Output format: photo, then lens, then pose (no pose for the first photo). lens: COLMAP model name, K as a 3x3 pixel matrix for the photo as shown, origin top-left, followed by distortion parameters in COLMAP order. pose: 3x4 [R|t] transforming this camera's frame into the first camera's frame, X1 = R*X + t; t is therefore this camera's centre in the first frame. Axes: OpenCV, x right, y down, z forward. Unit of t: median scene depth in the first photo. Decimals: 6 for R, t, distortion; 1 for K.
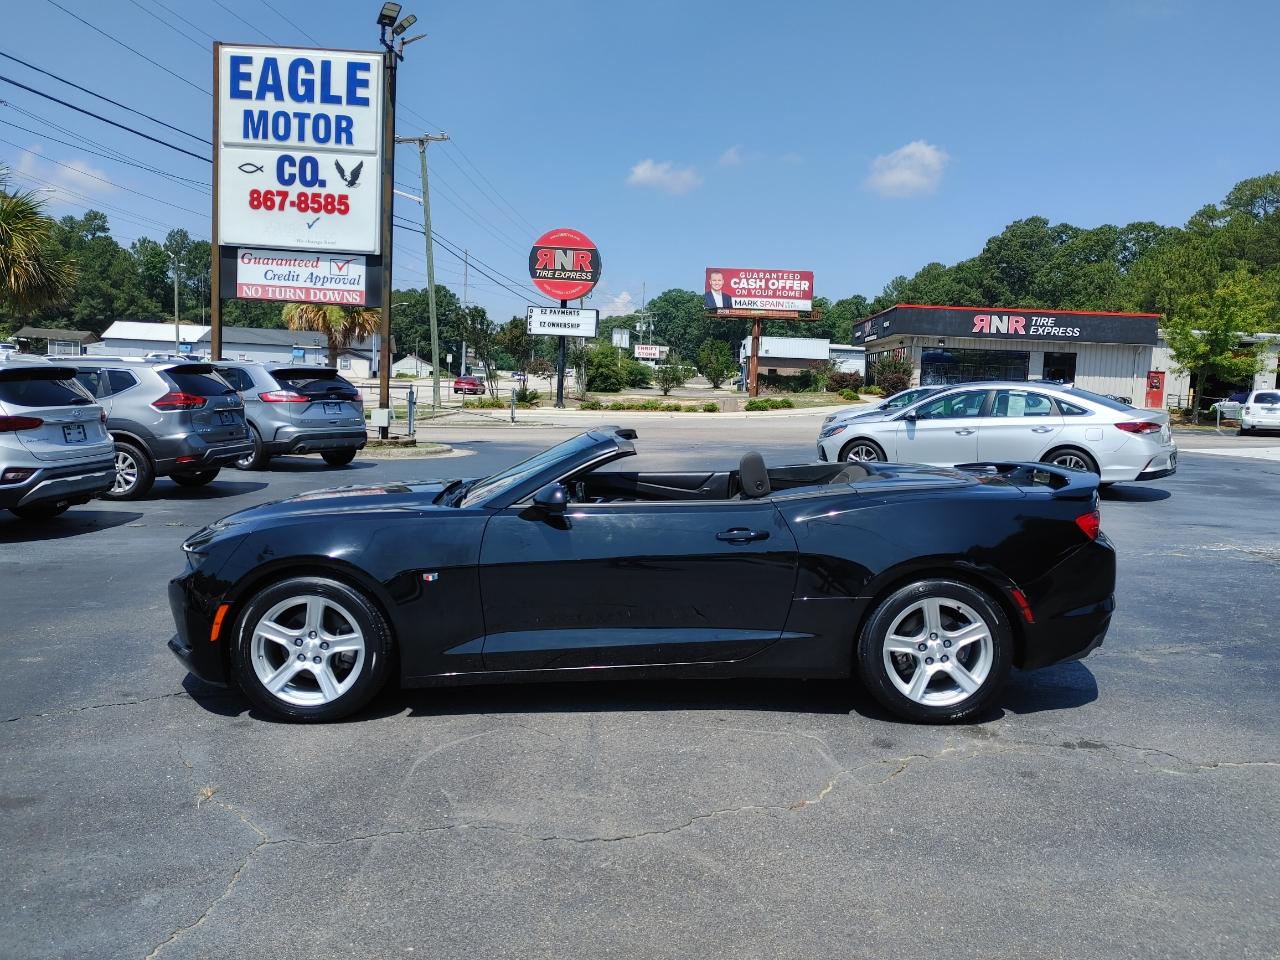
lens RADIAL K [[1007.5, 0, 636.4], [0, 1007.5, 472.5], [0, 0, 1]] dist [0.038845, -0.030115]
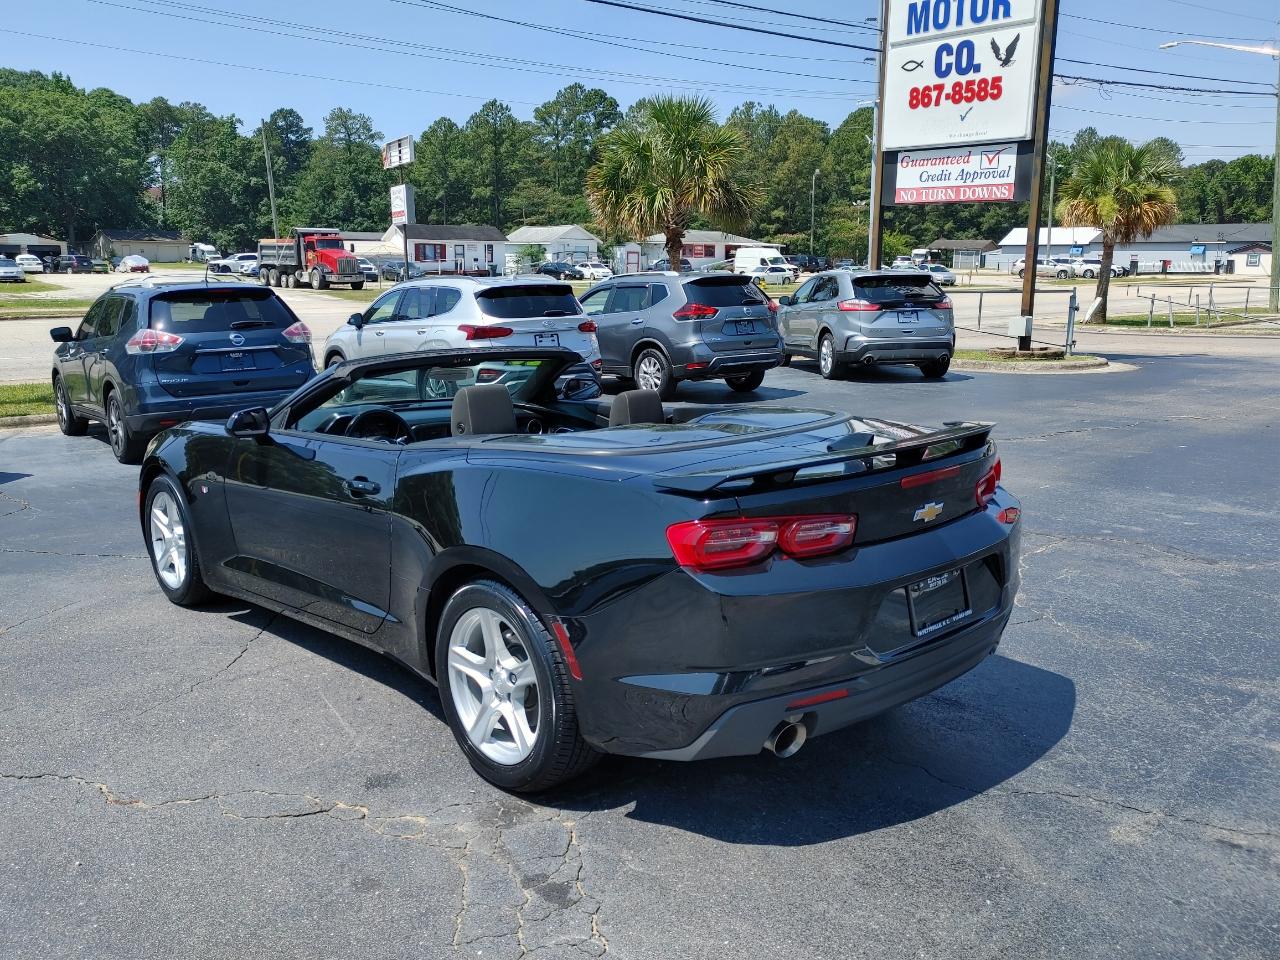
lens RADIAL K [[1007.5, 0, 675.5], [0, 1007.5, 480.5], [0, 0, 1]] dist [0.038845, -0.030115]
pose [[0.683346, 0.115966, -0.720826, 0.210918], [-0.041879, 0.991905, 0.119876, -0.012731], [0.728893, -0.051729, 0.682671, 0.150784]]
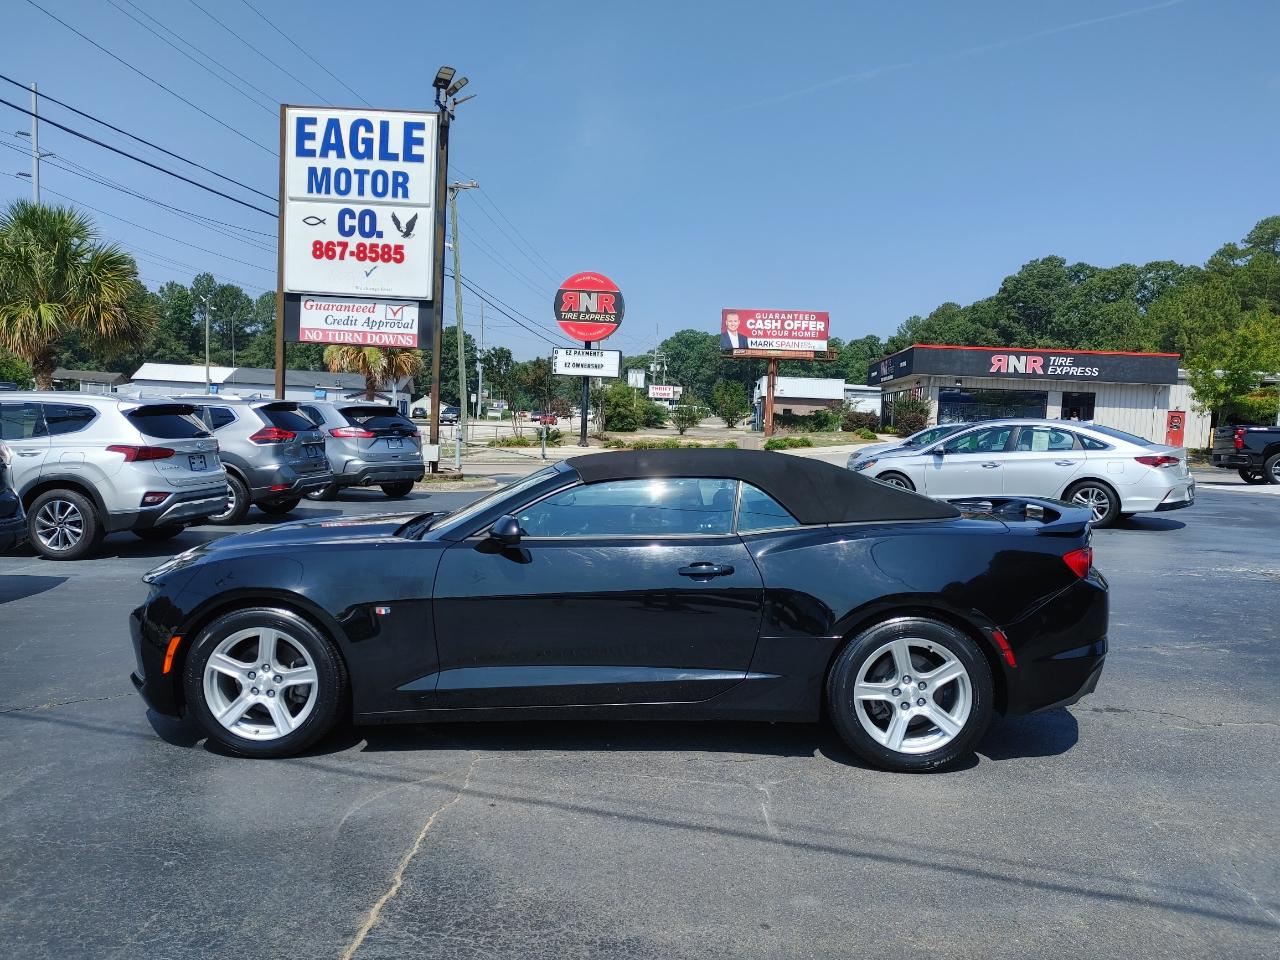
lens RADIAL K [[1007.5, 0, 614.4], [0, 1007.5, 494.4], [0, 0, 1]] dist [0.038845, -0.030115]
pose [[0.999456, 0.002473, -0.032893, -0.026100], [-0.003065, 0.999834, -0.017986, 0.007872], [0.032843, 0.018077, 0.999297, -0.055342]]
